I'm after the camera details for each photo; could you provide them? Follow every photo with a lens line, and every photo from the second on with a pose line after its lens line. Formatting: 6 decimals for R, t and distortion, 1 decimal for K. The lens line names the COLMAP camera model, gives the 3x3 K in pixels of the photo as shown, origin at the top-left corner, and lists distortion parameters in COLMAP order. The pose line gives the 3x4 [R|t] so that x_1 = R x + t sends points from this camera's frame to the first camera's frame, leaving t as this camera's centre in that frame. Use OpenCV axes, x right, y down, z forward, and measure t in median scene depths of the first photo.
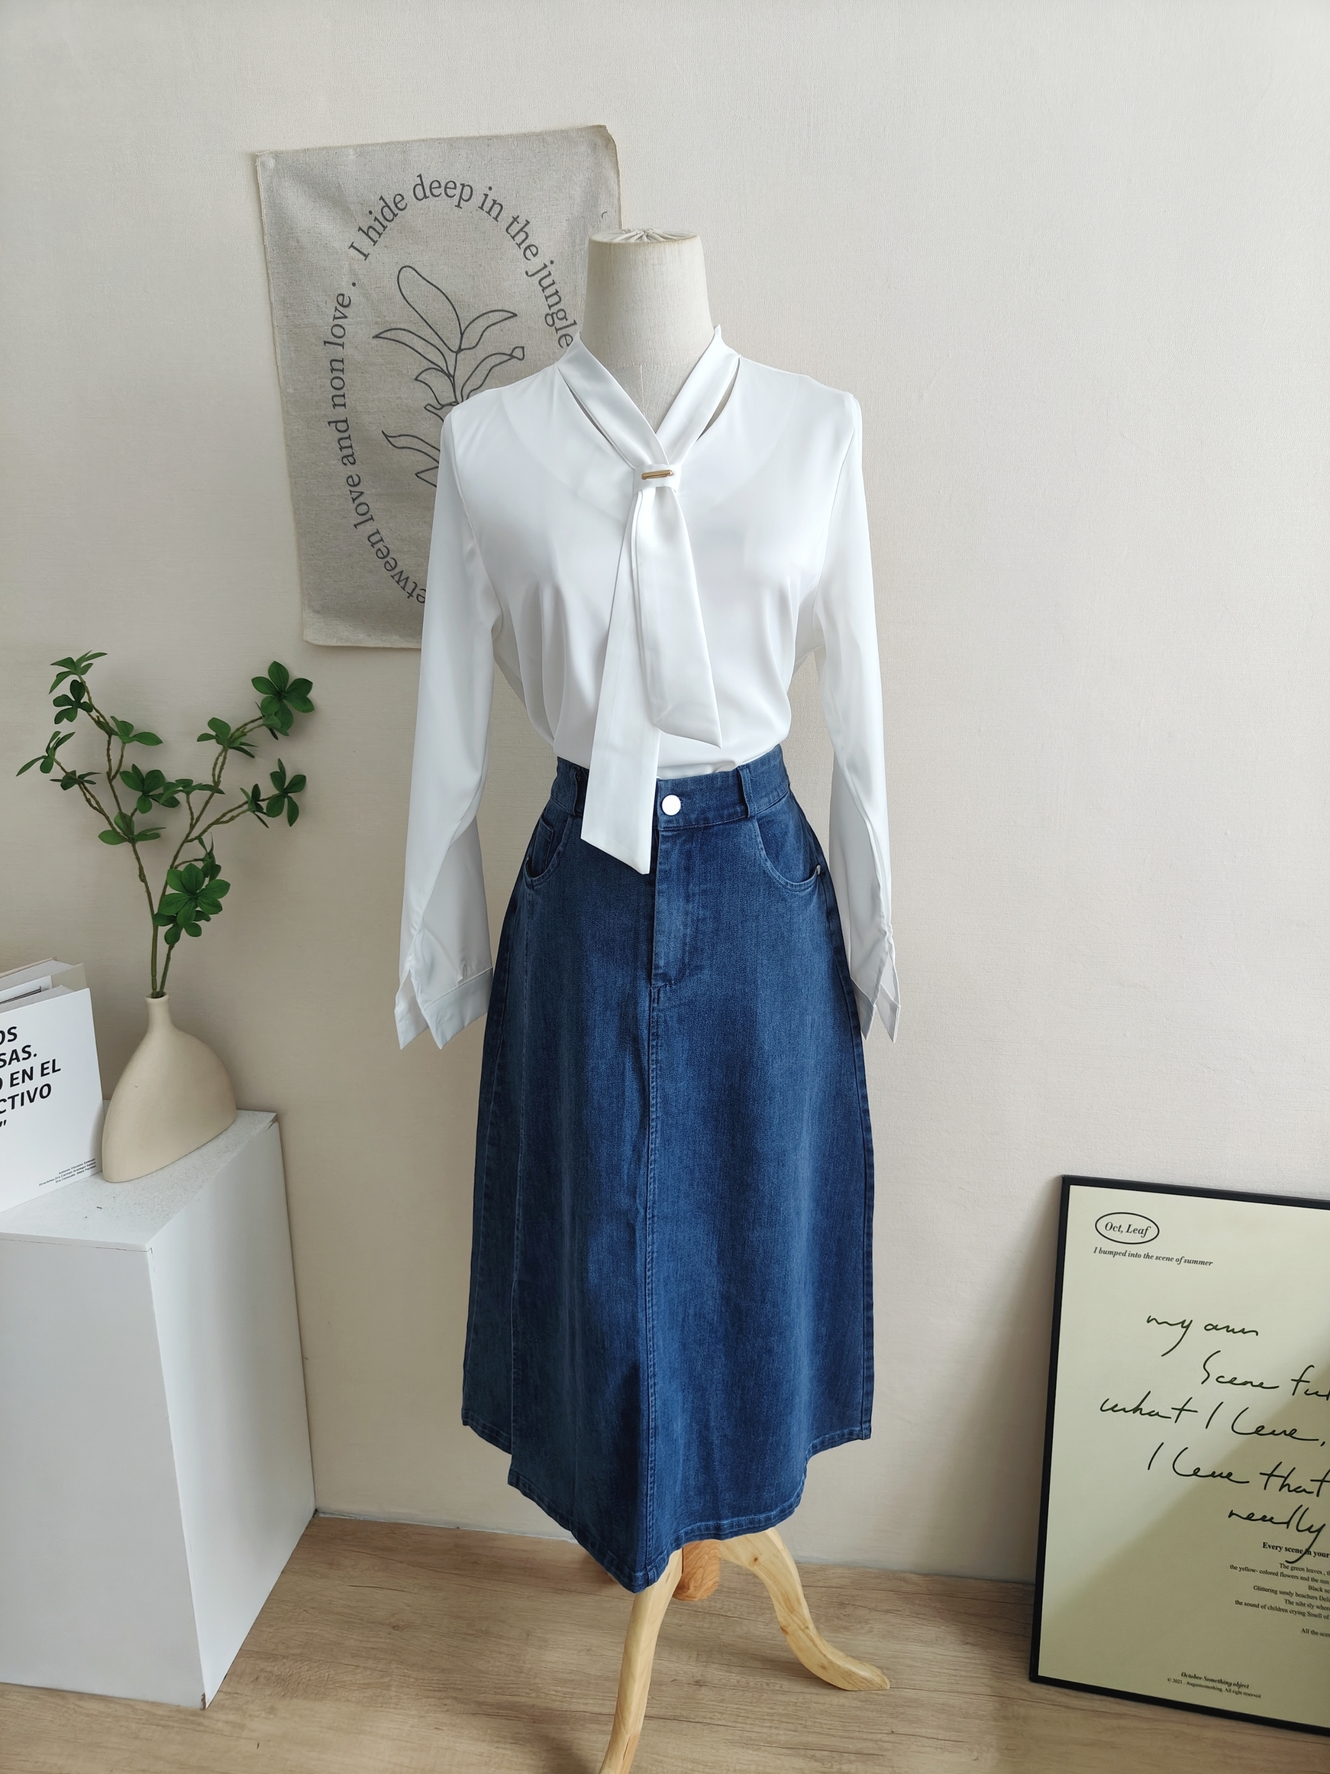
lens RADIAL K [[1230.3, 0, 611.0], [0, 1230.3, 886.5], [0, 0, 1]] dist [-0.017915, 0.002295]
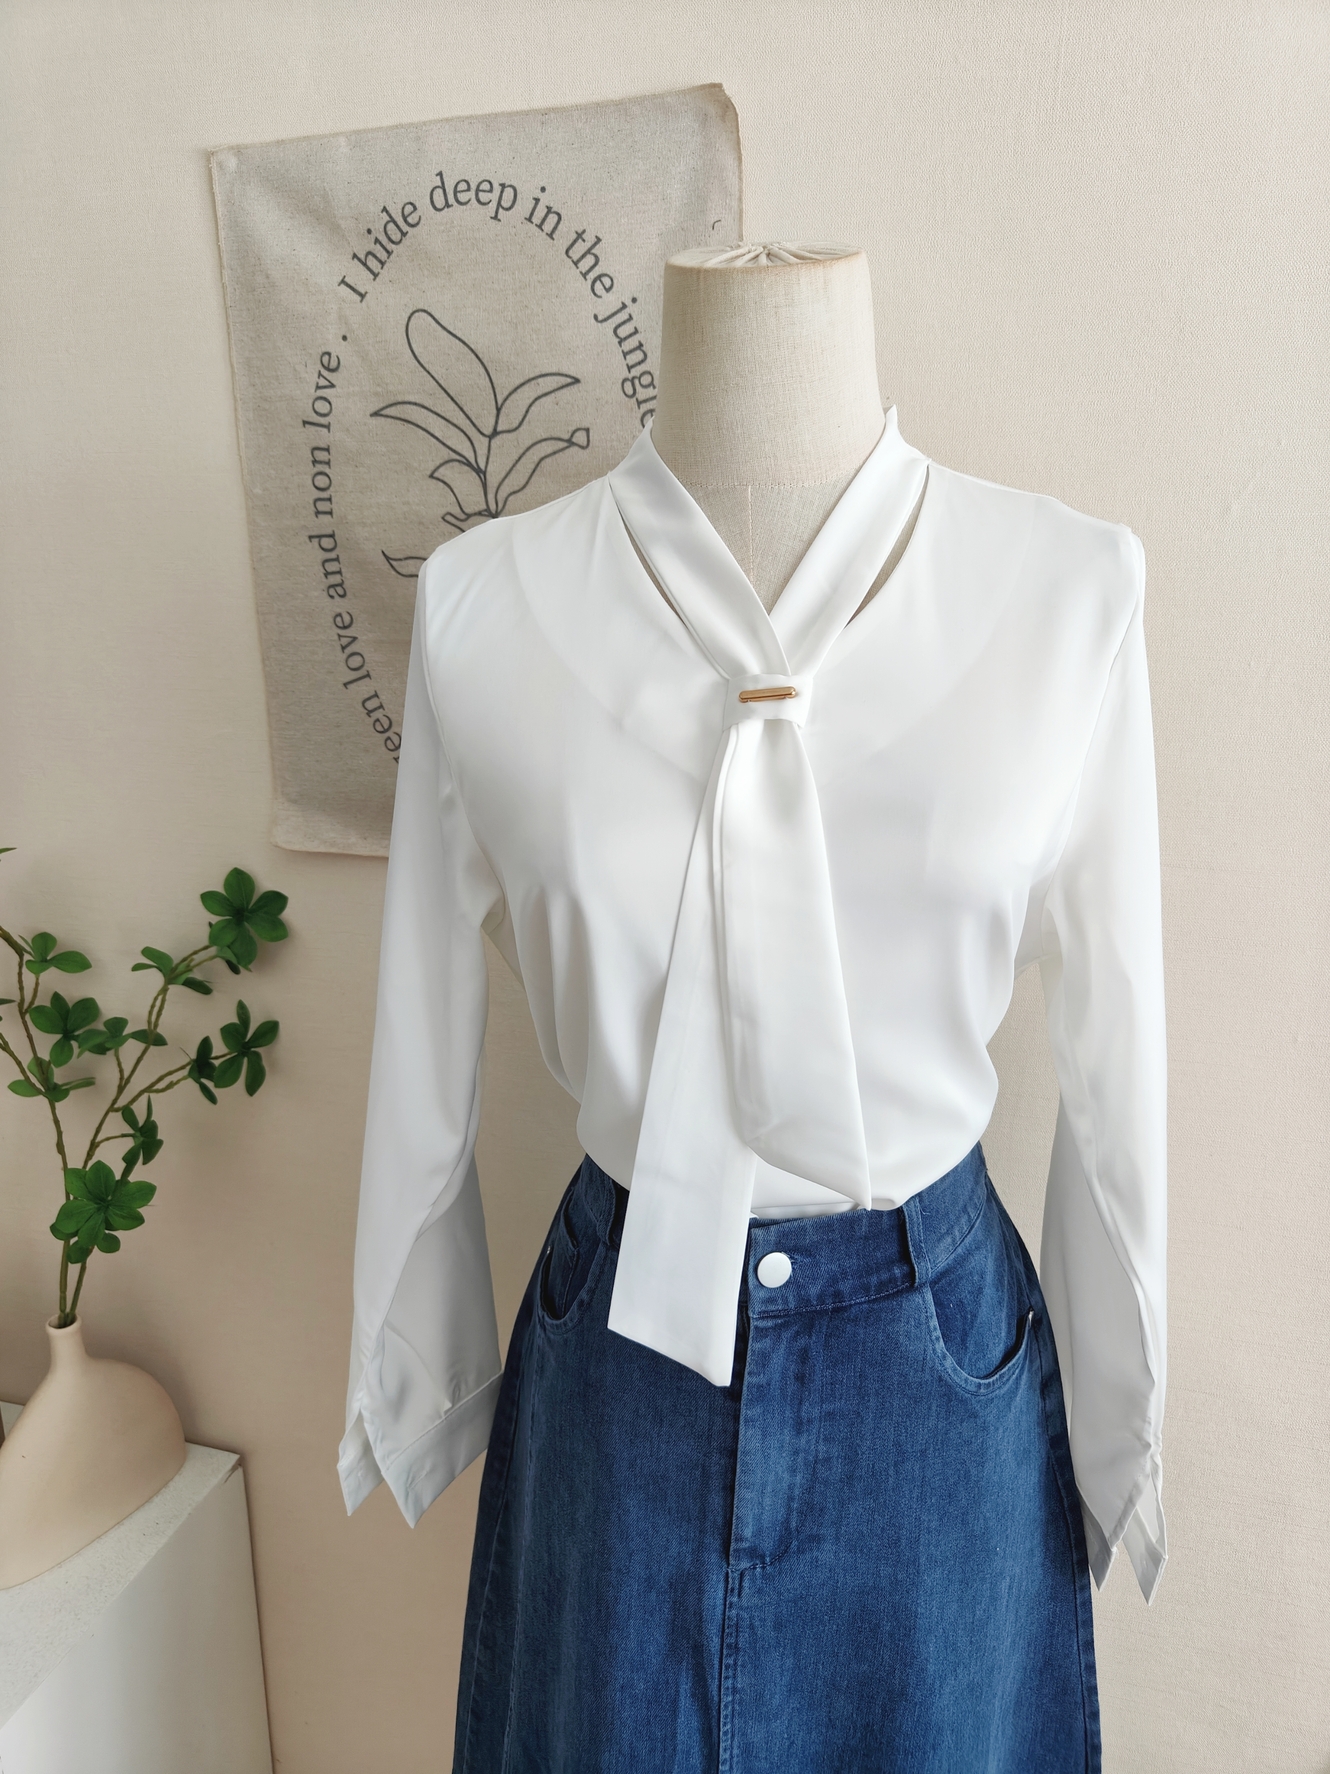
lens RADIAL K [[1230.3, 0, 611.0], [0, 1230.3, 886.5], [0, 0, 1]] dist [-0.017915, 0.002295]
pose [[0.991622, 0.038297, -0.123365, 0.031455], [-0.040332, 0.999088, -0.014047, -0.192769], [0.122714, 0.018905, 0.992262, 0.366299]]
